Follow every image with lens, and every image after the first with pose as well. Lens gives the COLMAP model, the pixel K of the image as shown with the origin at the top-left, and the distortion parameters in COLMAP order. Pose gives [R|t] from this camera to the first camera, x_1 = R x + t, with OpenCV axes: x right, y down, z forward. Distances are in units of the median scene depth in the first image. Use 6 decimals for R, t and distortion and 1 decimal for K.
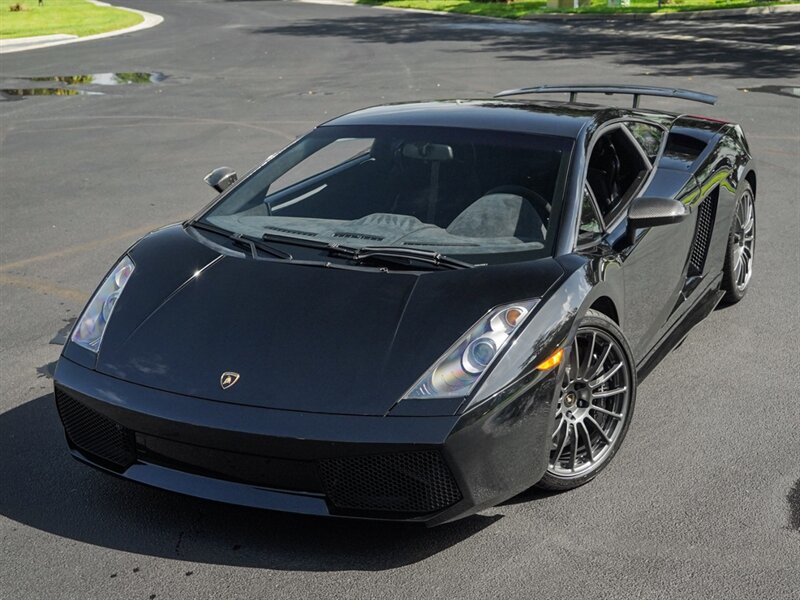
lens RADIAL K [[1427.9, 0, 400.0], [0, 1427.9, 300.0], [0, 0, 1]] dist [0.002953, 0.033948]
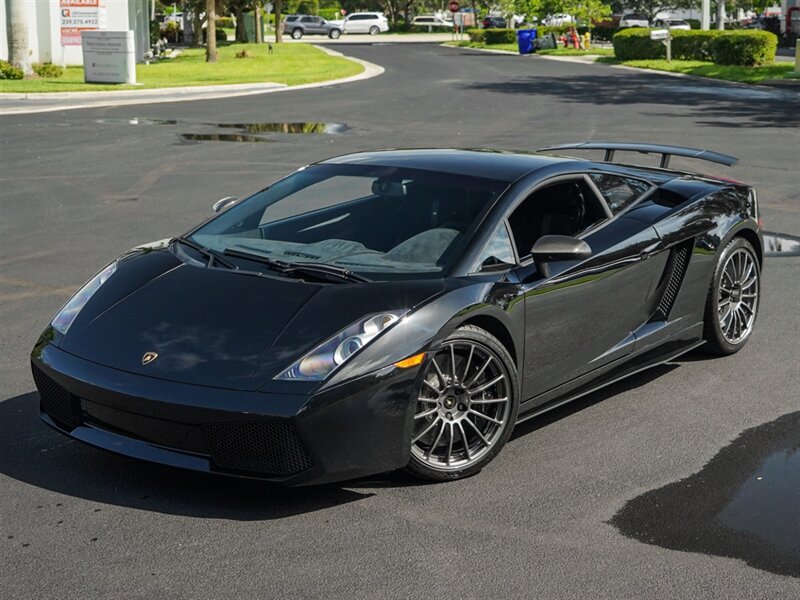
lens RADIAL K [[1635.1, 0, 400.0], [0, 1635.1, 300.0], [0, 0, 1]] dist [0.003339, 0.099249]
pose [[0.980072, 0.061398, -0.188915, 0.315667], [-0.072330, 0.996049, -0.051522, 0.056695], [0.185005, 0.064160, 0.980641, -0.299437]]
